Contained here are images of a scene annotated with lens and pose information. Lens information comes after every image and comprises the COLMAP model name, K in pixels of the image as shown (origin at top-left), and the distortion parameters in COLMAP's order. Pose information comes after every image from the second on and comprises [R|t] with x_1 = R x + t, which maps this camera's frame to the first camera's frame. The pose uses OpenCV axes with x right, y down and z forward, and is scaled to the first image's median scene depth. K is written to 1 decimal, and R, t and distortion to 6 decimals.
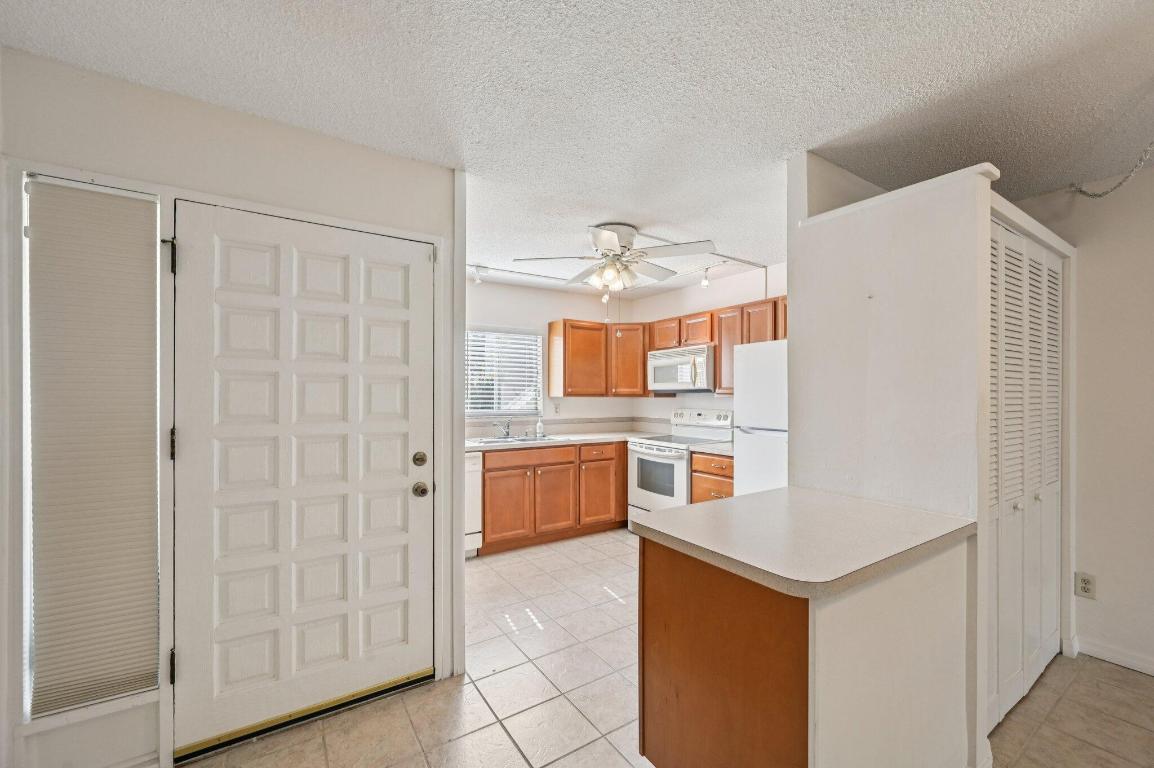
lens RADIAL K [[454.3, 0, 570.0], [0, 454.3, 393.9], [0, 0, 1]] dist [-0.001137, 0.000021]
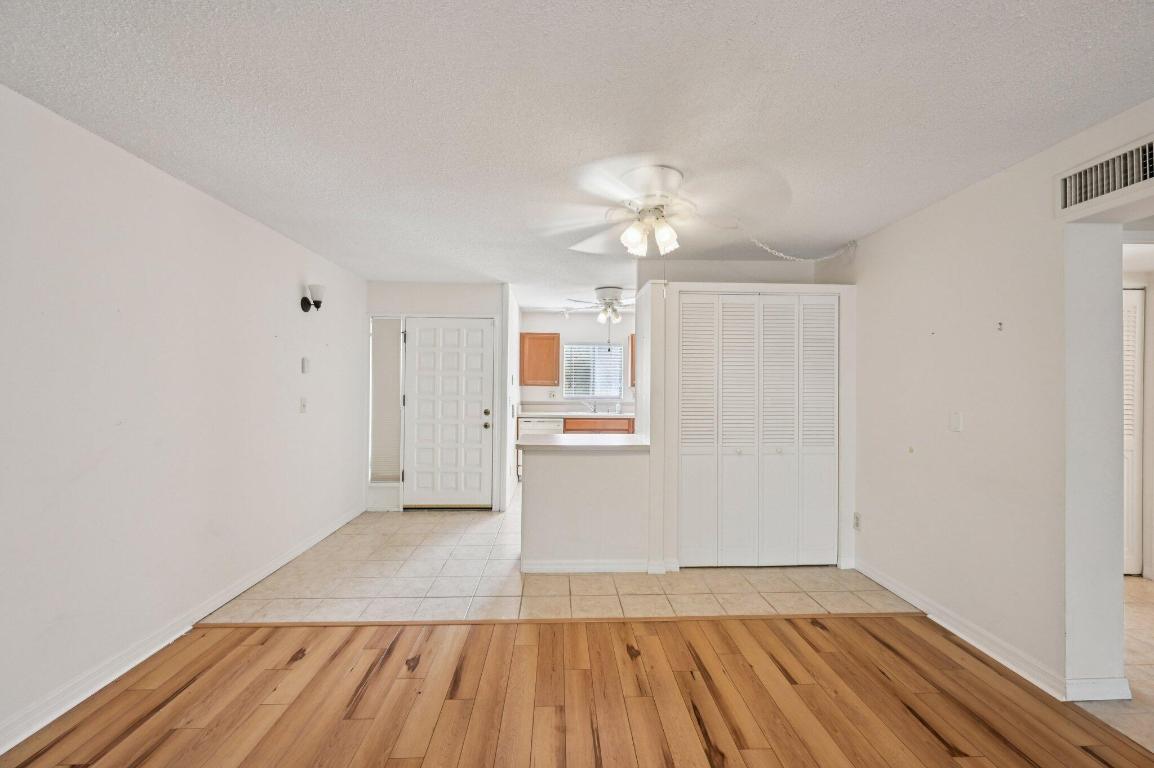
lens RADIAL K [[454.3, 0, 575.0], [0, 454.3, 379.4], [0, 0, 1]] dist [-0.001137, 0.000021]
pose [[0.862449, 0.003122, -0.506135, 0.605739], [-0.007880, 0.999943, -0.007260, -0.005500], [0.506083, 0.010250, 0.862424, -0.379027]]
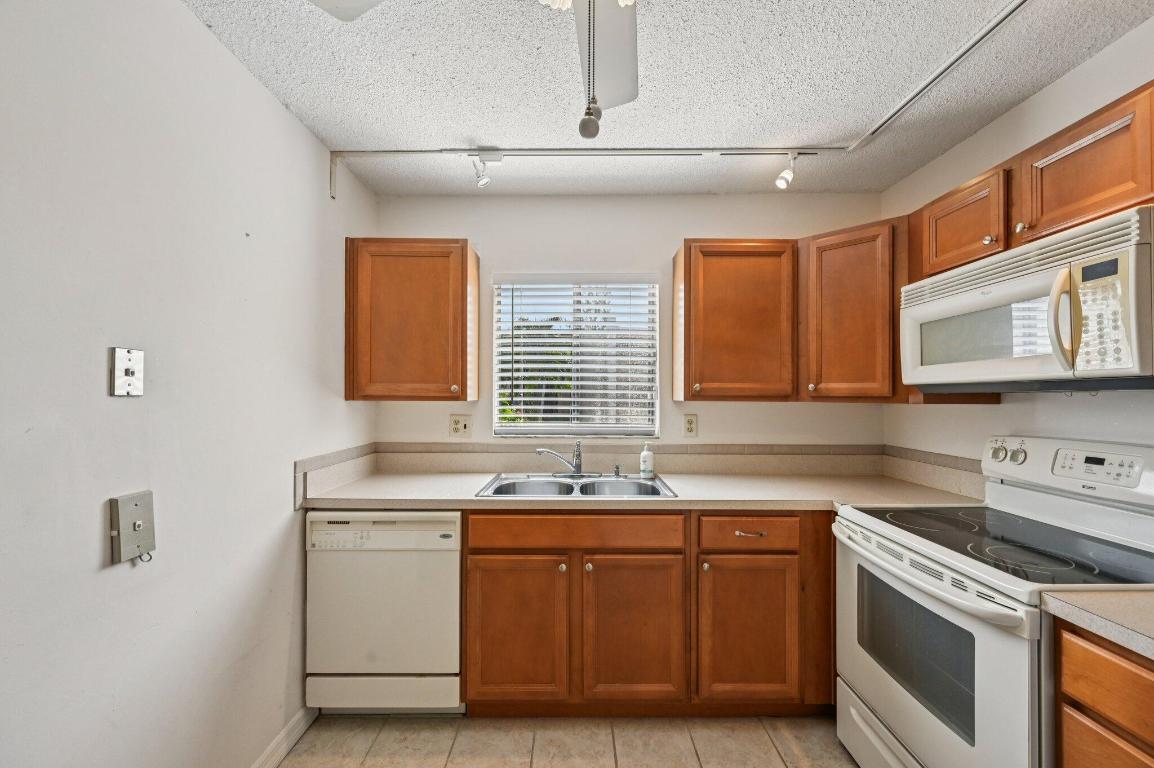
lens RADIAL K [[454.3, 0, 580.8], [0, 454.3, 391.4], [0, 0, 1]] dist [-0.001137, 0.000021]
pose [[0.847840, -0.003689, -0.530239, 0.154902], [-0.001038, 0.999962, -0.008616, 0.000704], [0.530251, 0.007856, 0.847804, 0.563549]]
